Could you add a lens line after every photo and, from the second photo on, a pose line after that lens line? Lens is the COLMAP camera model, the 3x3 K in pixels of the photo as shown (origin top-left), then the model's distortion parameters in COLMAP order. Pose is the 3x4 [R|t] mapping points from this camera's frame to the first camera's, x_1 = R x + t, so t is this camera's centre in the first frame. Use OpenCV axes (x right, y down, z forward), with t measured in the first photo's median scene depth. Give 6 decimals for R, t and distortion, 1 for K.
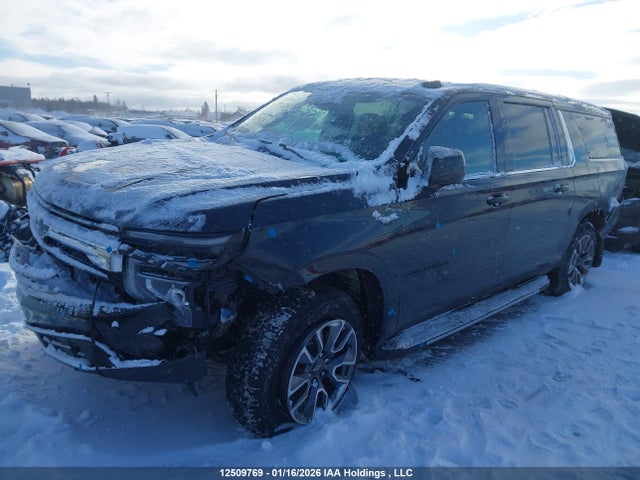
lens RADIAL K [[501.7, 0, 320.0], [0, 501.7, 240.0], [0, 0, 1]] dist [0.087183, -0.113609]
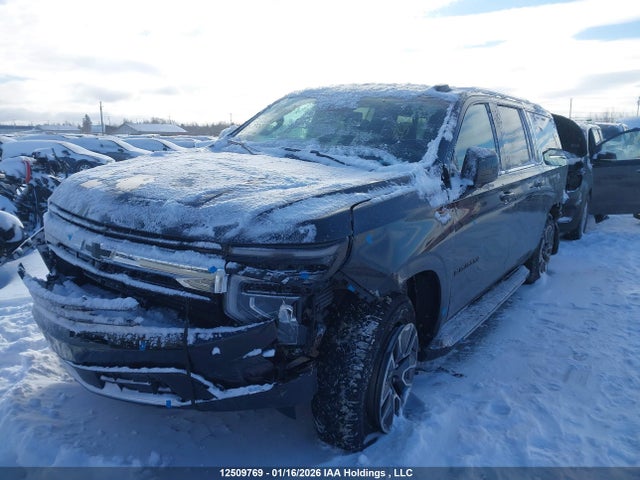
lens RADIAL K [[501.7, 0, 320.0], [0, 501.7, 240.0], [0, 0, 1]] dist [0.087183, -0.113609]
pose [[0.977616, -0.071601, 0.197840, -0.353528], [0.075095, 0.997124, -0.010205, -0.009112], [-0.196540, 0.024833, 0.980181, 0.059484]]
